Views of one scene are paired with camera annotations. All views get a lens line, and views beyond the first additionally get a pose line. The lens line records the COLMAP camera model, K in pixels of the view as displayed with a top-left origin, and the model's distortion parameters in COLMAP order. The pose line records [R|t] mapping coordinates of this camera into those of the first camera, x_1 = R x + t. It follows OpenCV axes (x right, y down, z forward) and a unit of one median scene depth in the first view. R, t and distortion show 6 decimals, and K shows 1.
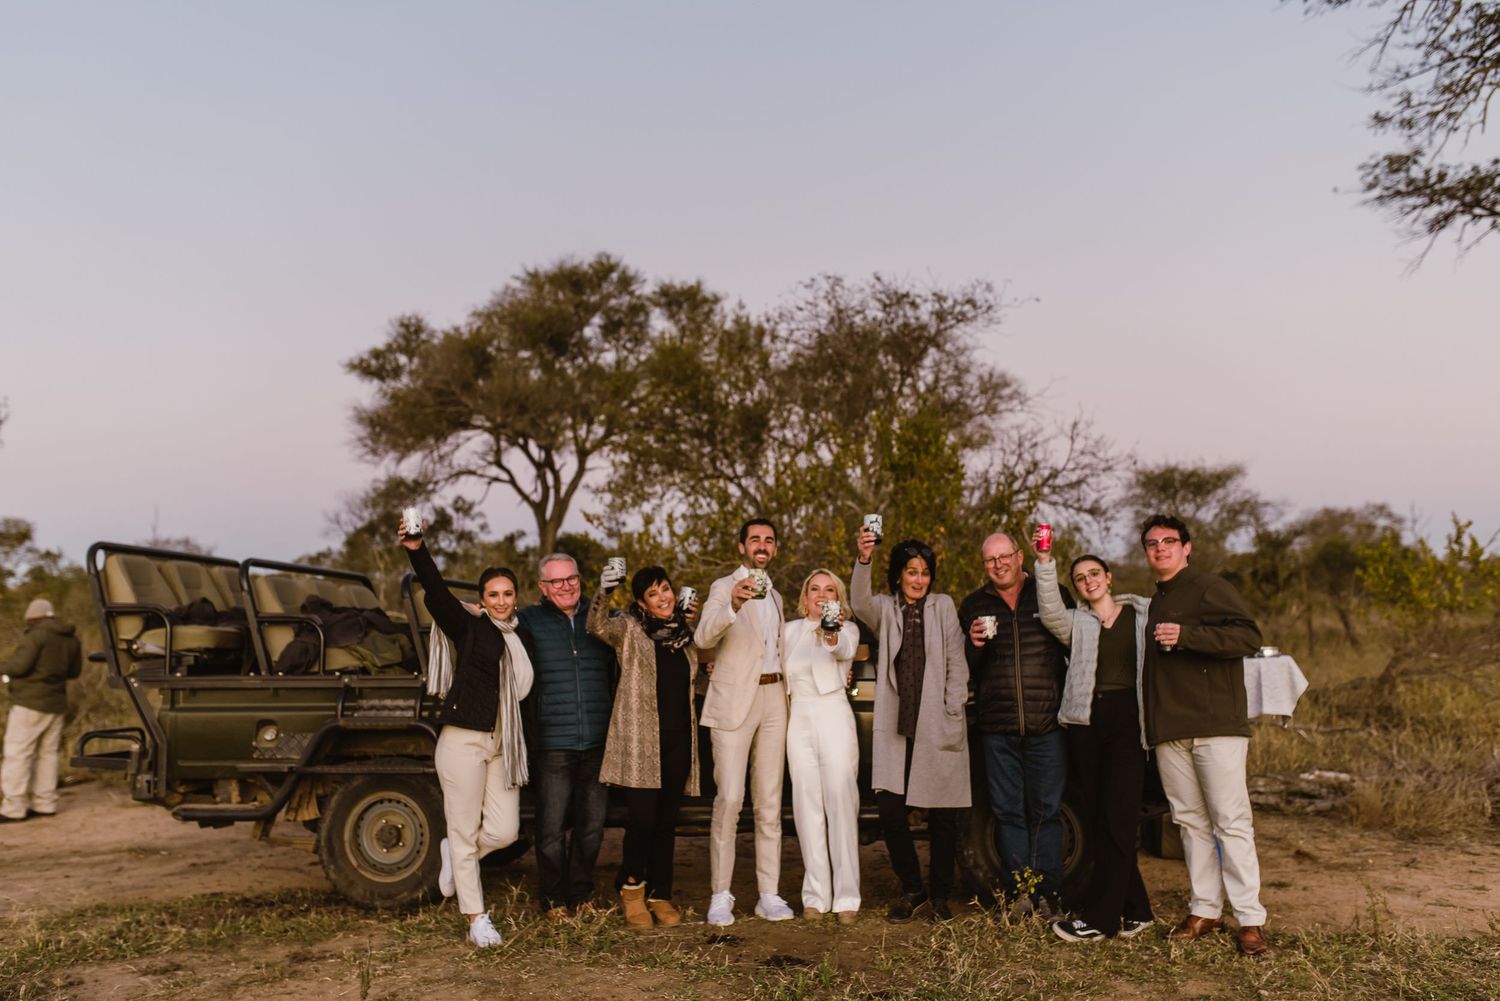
lens RADIAL K [[1442.6, 0, 753.9], [0, 1442.6, 544.4], [0, 0, 1]] dist [-0.001586, 0.144998]
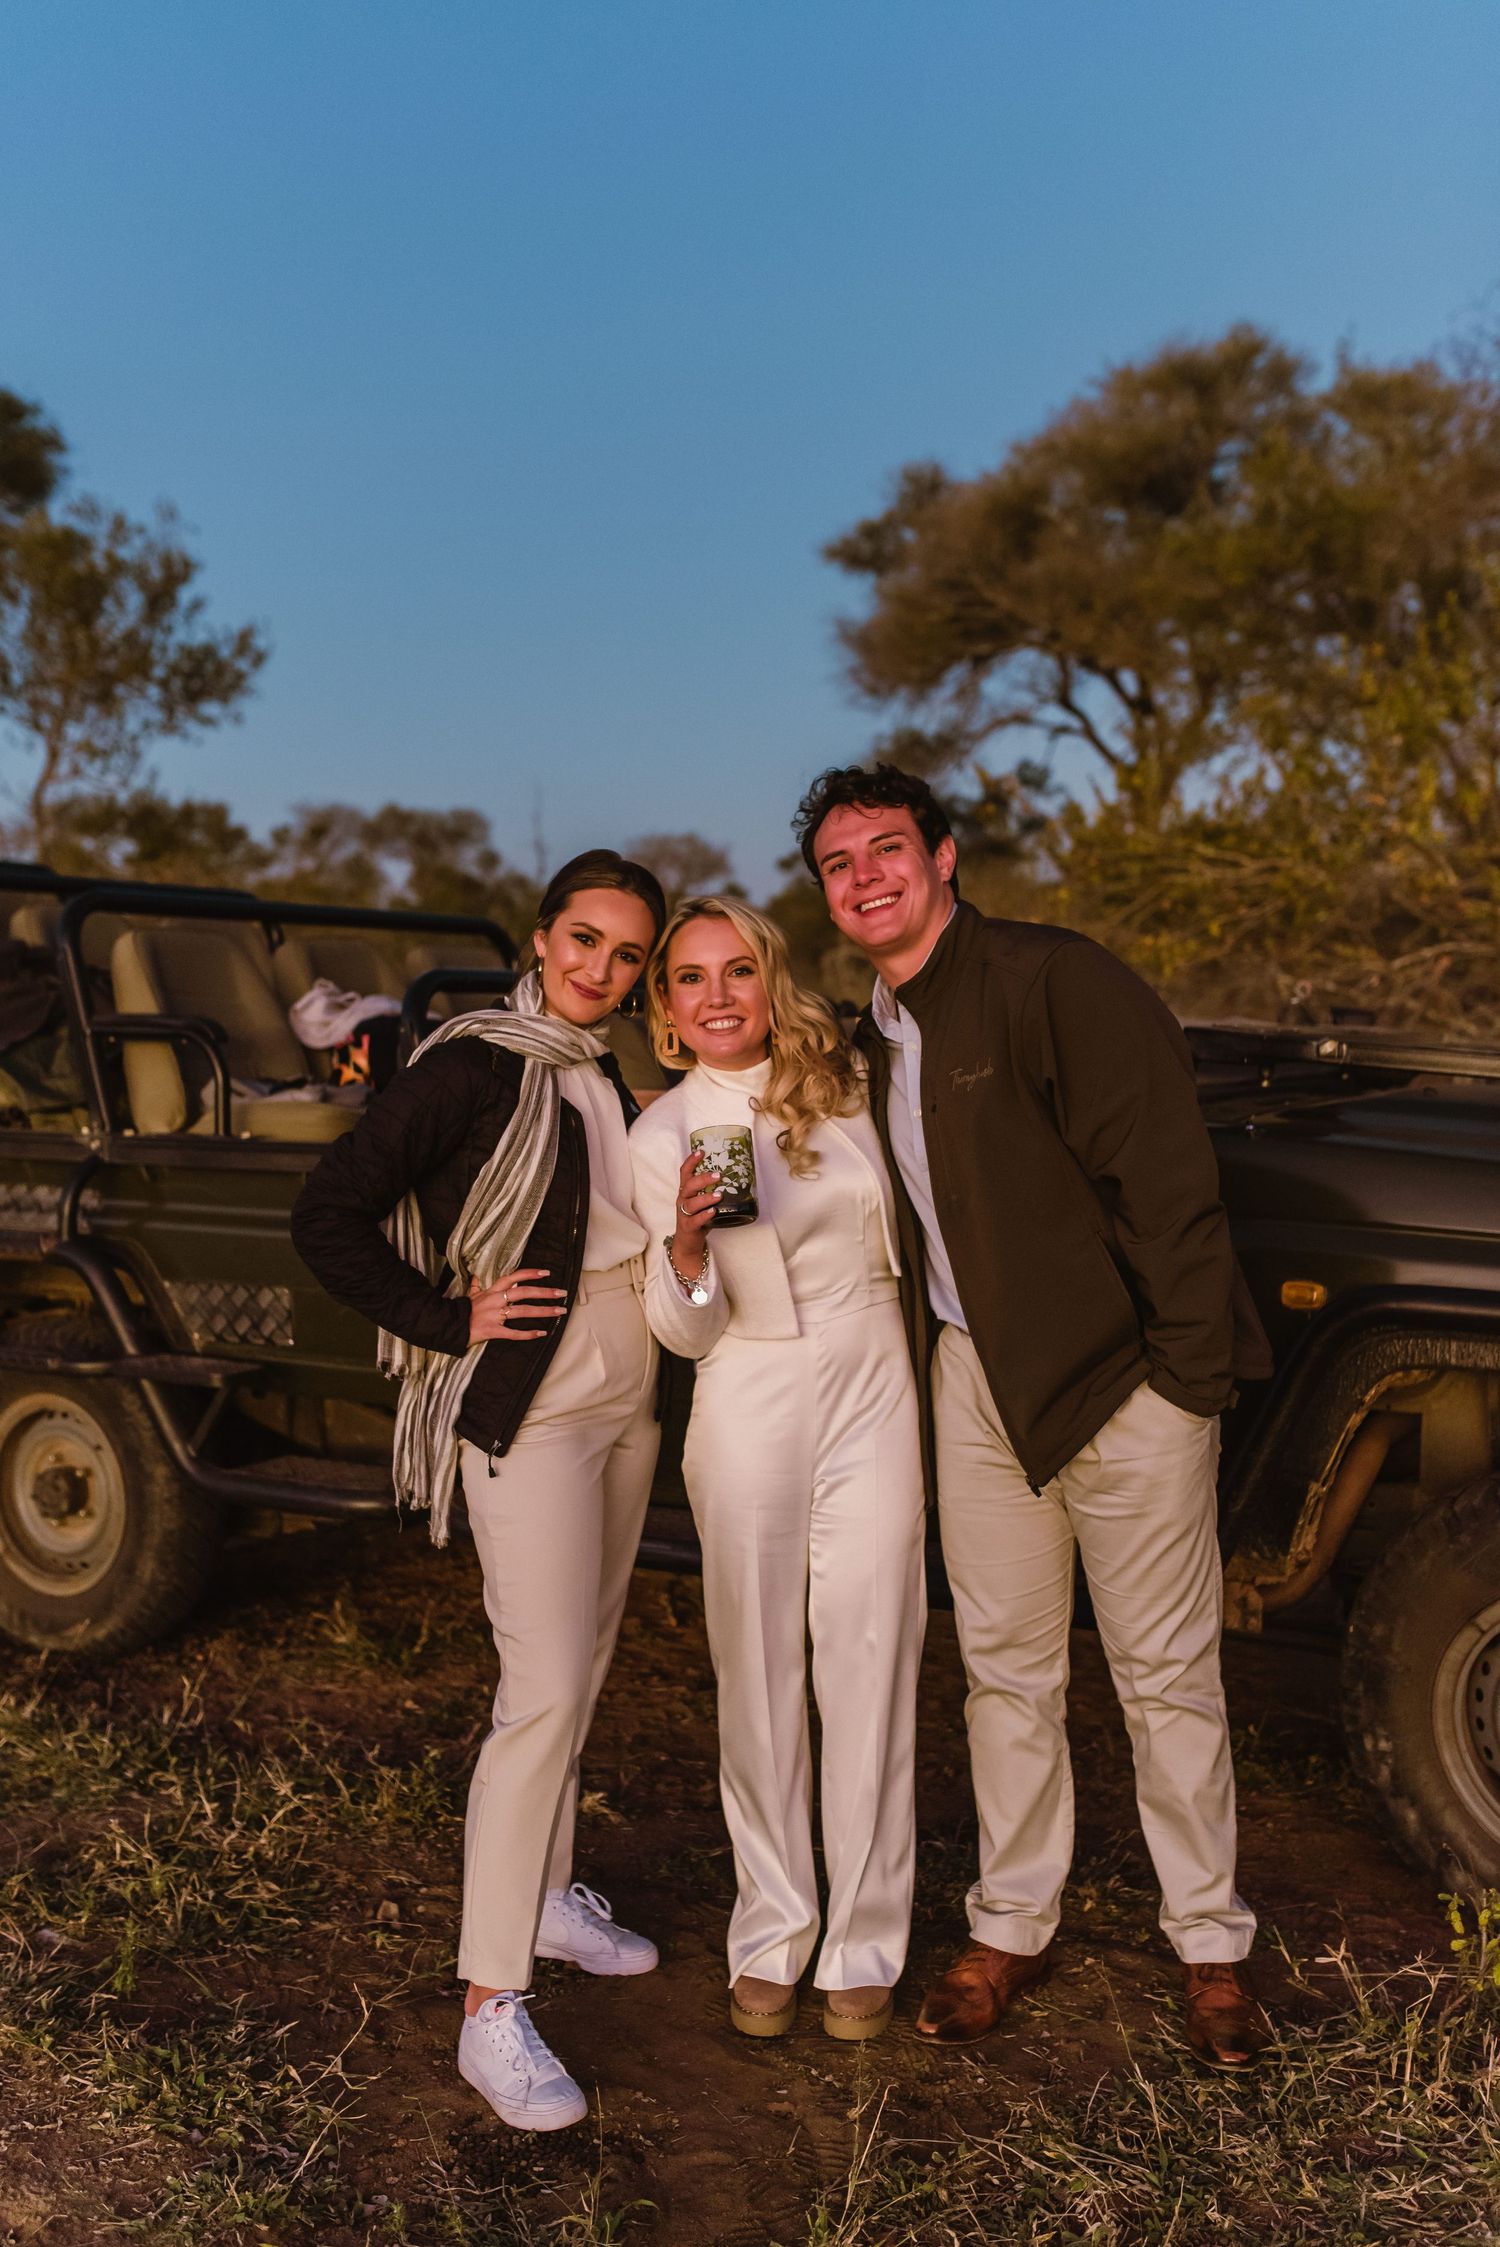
lens RADIAL K [[2161.0, 0, 750.0], [0, 2161.0, 1123.5], [0, 0, 1]] dist [-0.001586, 0.144998]
pose [[0.934074, 0.035241, -0.355336, 0.066050], [0.011535, 0.991621, 0.128666, 0.003027], [0.356893, -0.124283, 0.925841, 0.181499]]
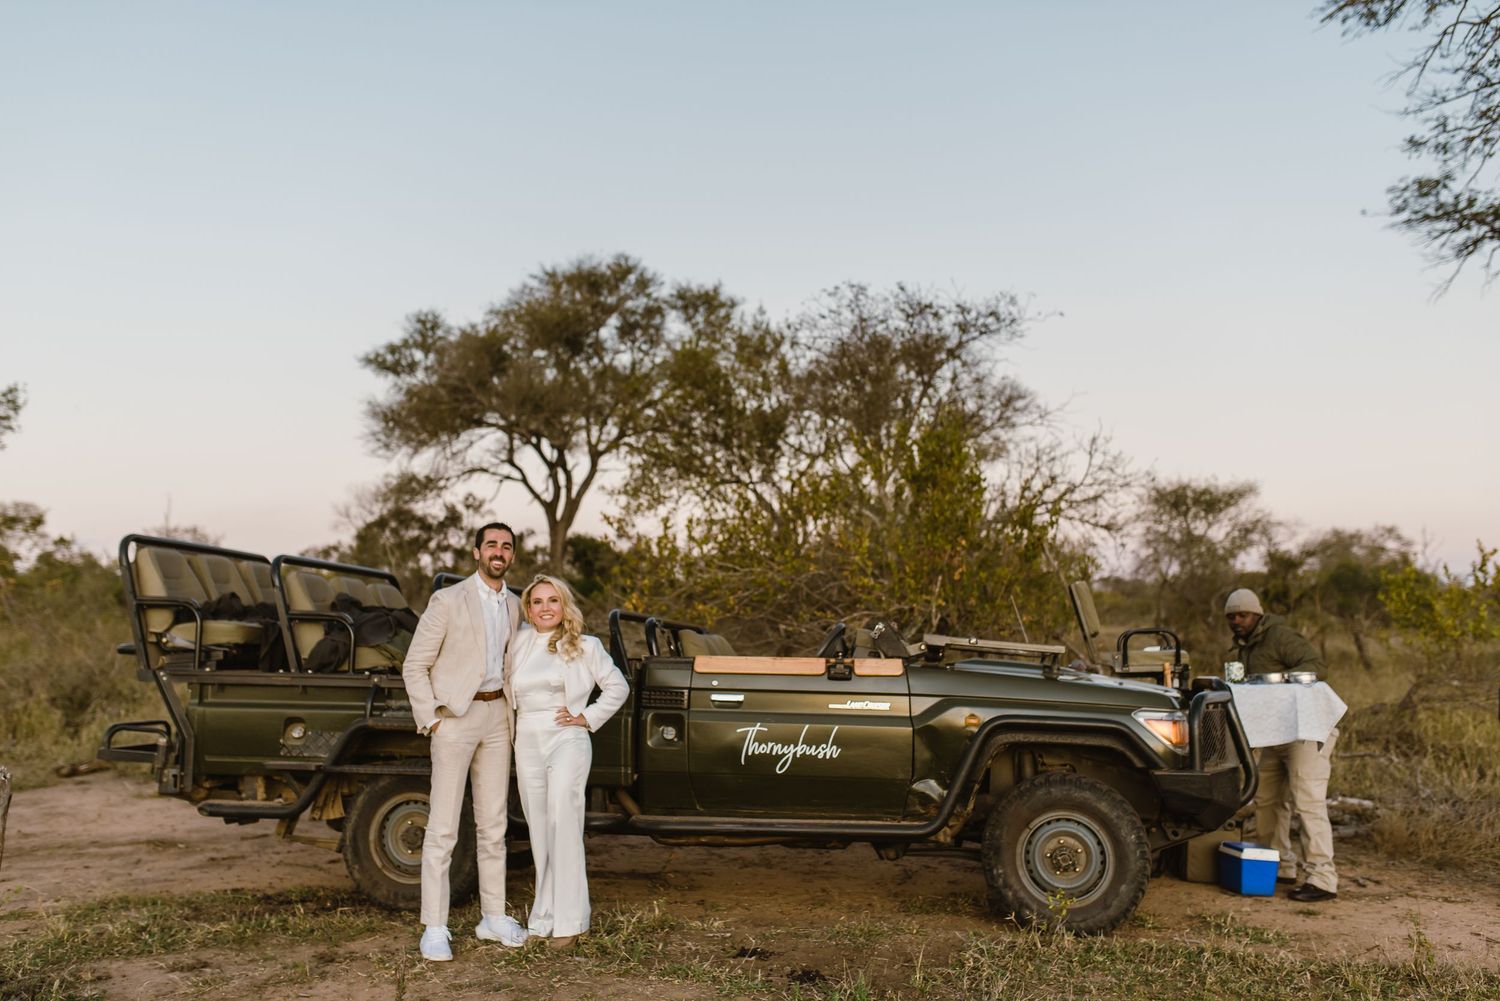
lens RADIAL K [[1442.6, 0, 753.9], [0, 1442.6, 544.4], [0, 0, 1]] dist [-0.001586, 0.144998]
pose [[0.999603, 0.027971, -0.003478, -0.007881], [-0.027981, 0.999604, -0.002869, -0.001478], [0.003396, 0.002965, 0.999990, 0.001629]]
